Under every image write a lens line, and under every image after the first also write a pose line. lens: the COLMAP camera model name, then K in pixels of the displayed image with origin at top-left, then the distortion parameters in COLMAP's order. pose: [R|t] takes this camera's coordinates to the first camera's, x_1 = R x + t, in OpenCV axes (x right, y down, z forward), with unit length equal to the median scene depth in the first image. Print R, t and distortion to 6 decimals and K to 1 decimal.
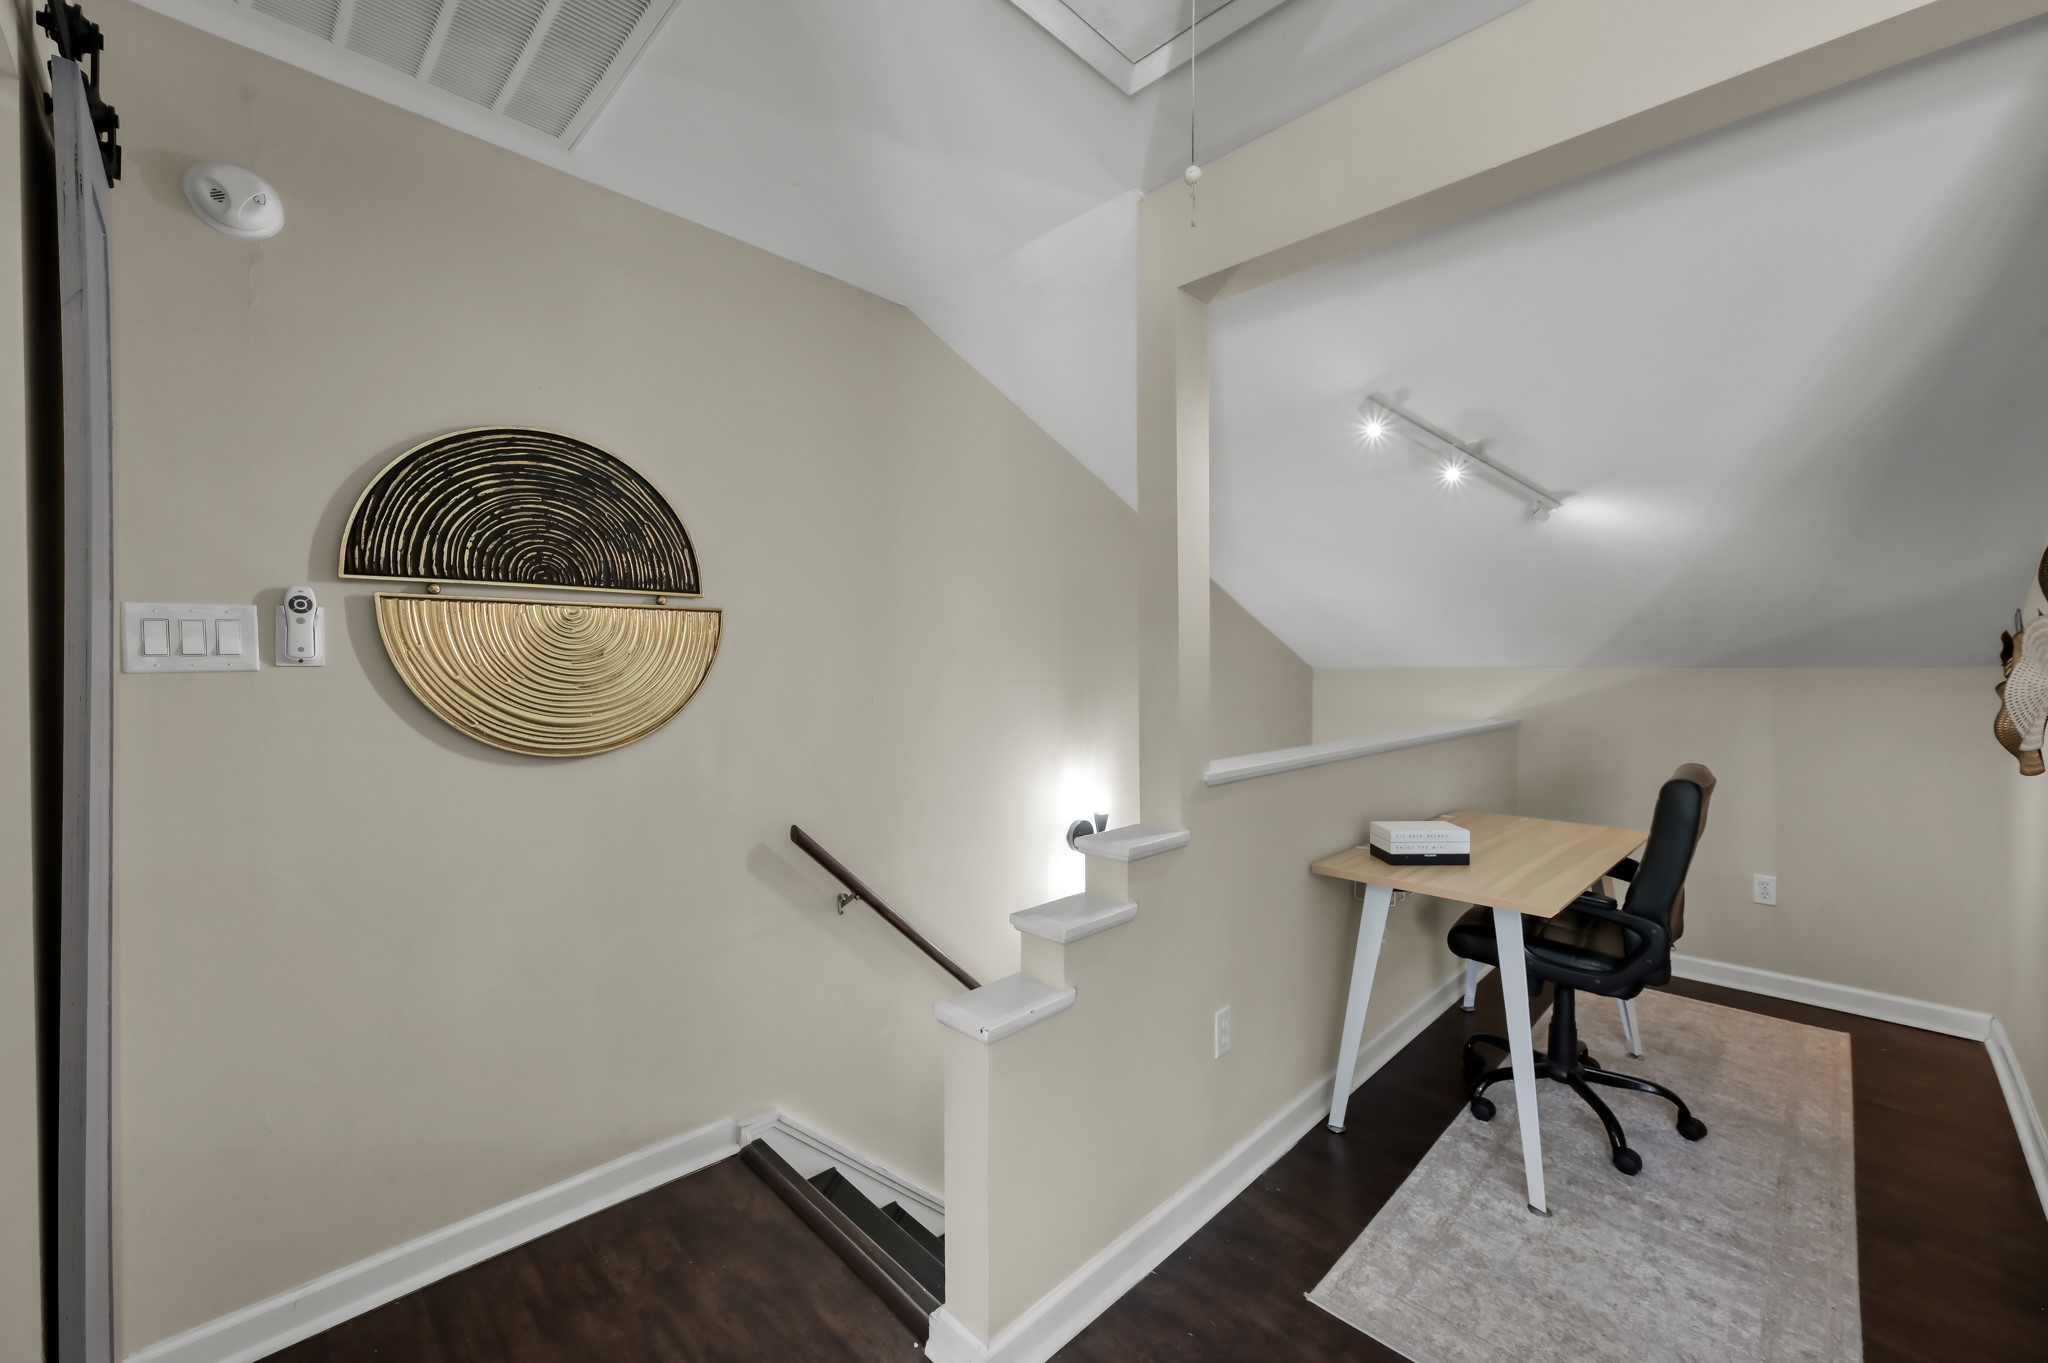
lens RADIAL K [[813.4, 0, 1029.6], [0, 813.4, 669.3], [0, 0, 1]] dist [0.000506, 0.000196]
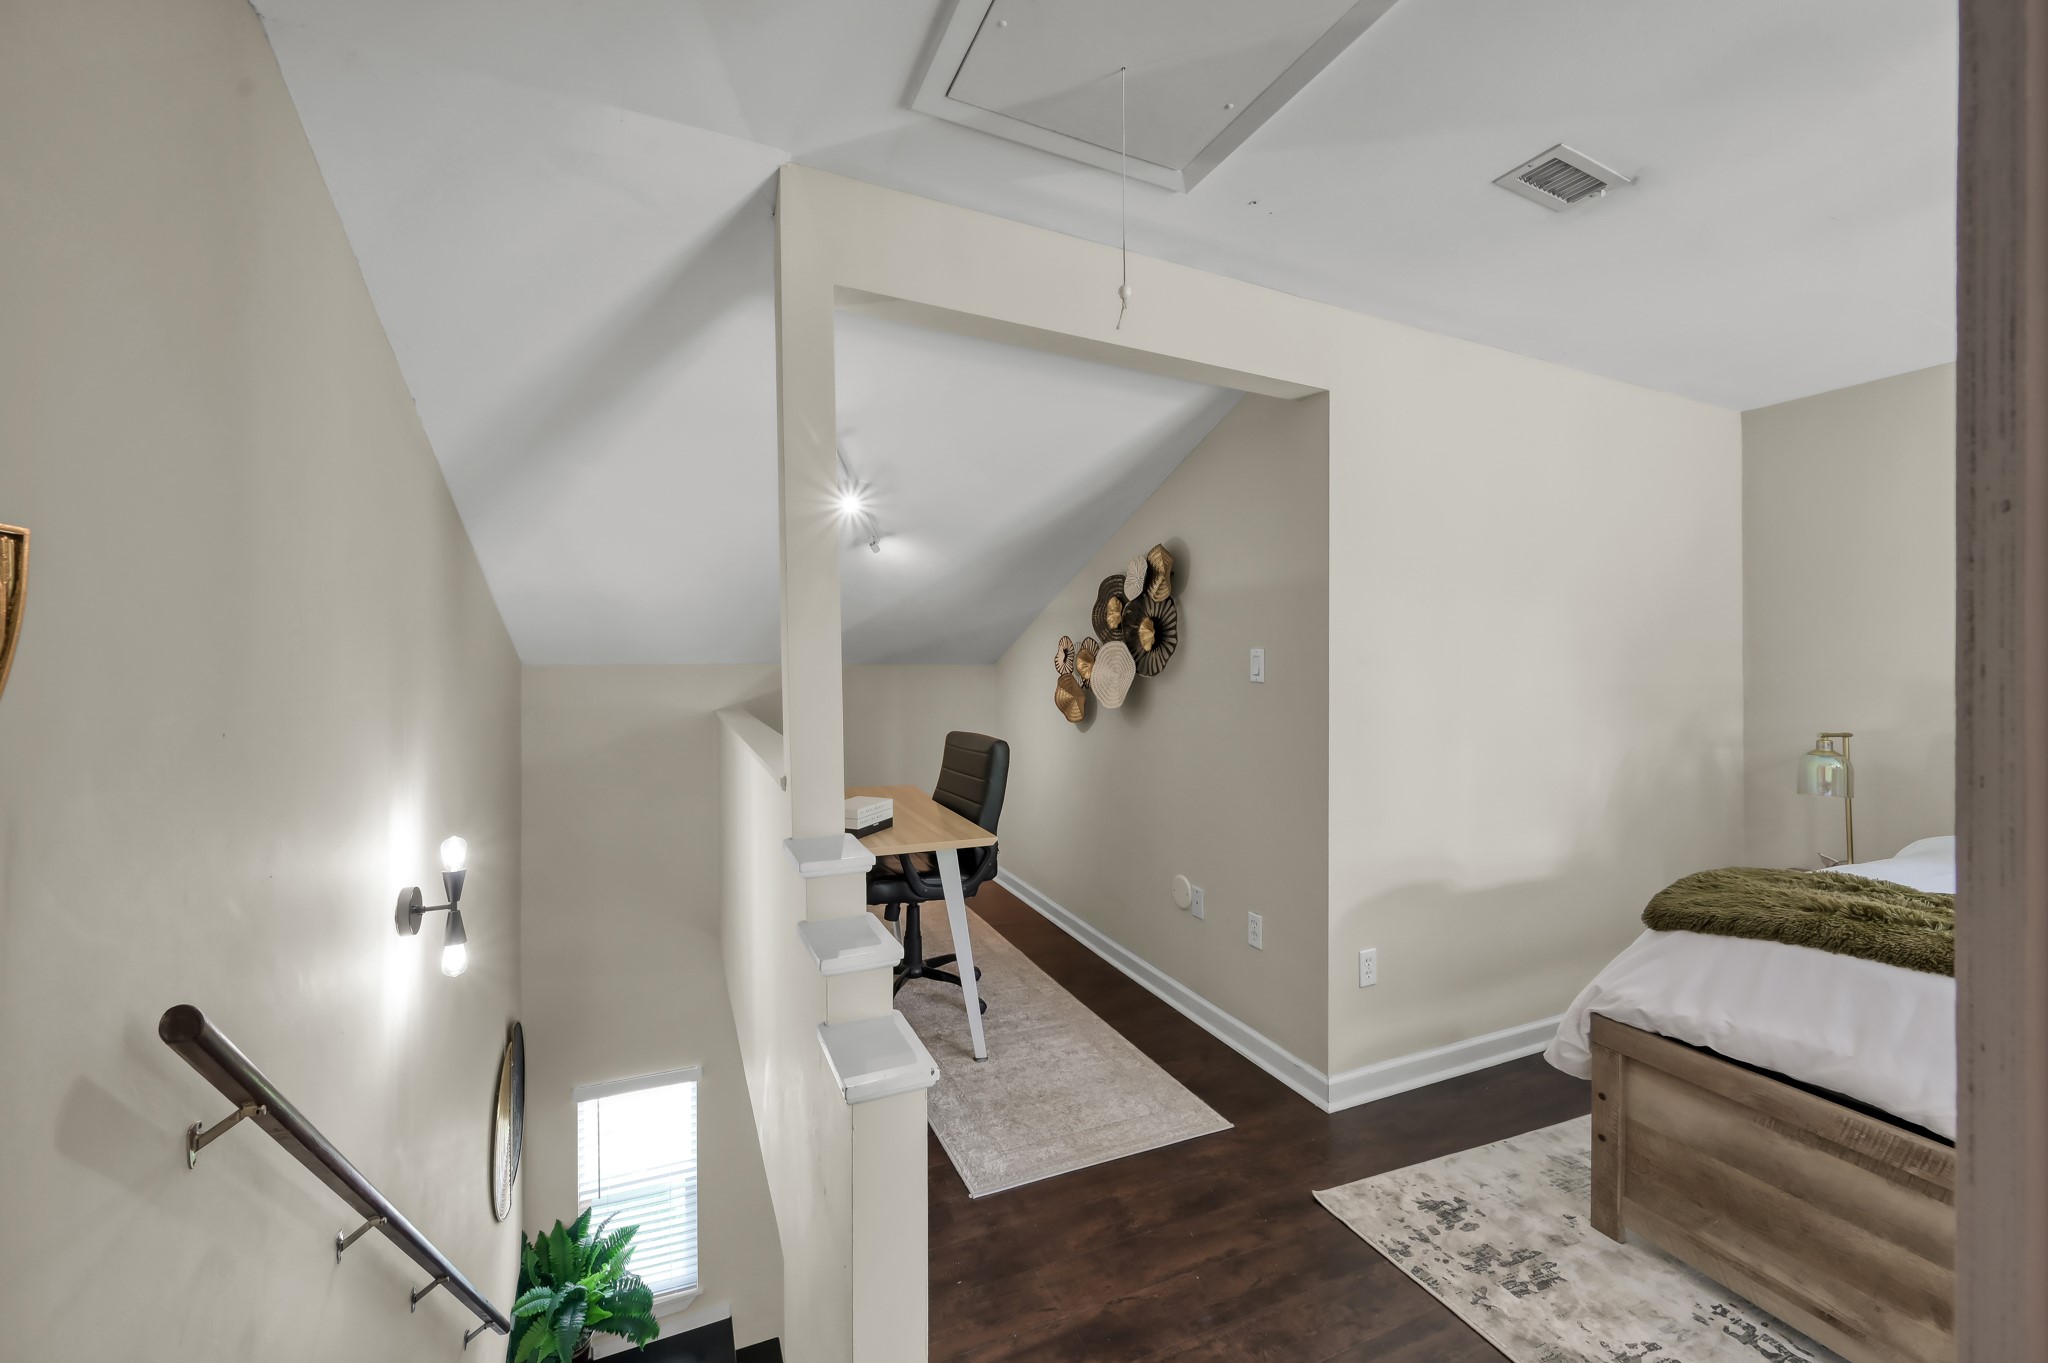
lens RADIAL K [[813.4, 0, 1029.6], [0, 813.4, 669.3], [0, 0, 1]] dist [0.000506, 0.000196]
pose [[0.356010, -0.006159, 0.934462, -0.681762], [-0.001218, 0.999974, 0.007055, -0.010316], [-0.934482, -0.003649, 0.355993, 0.459709]]
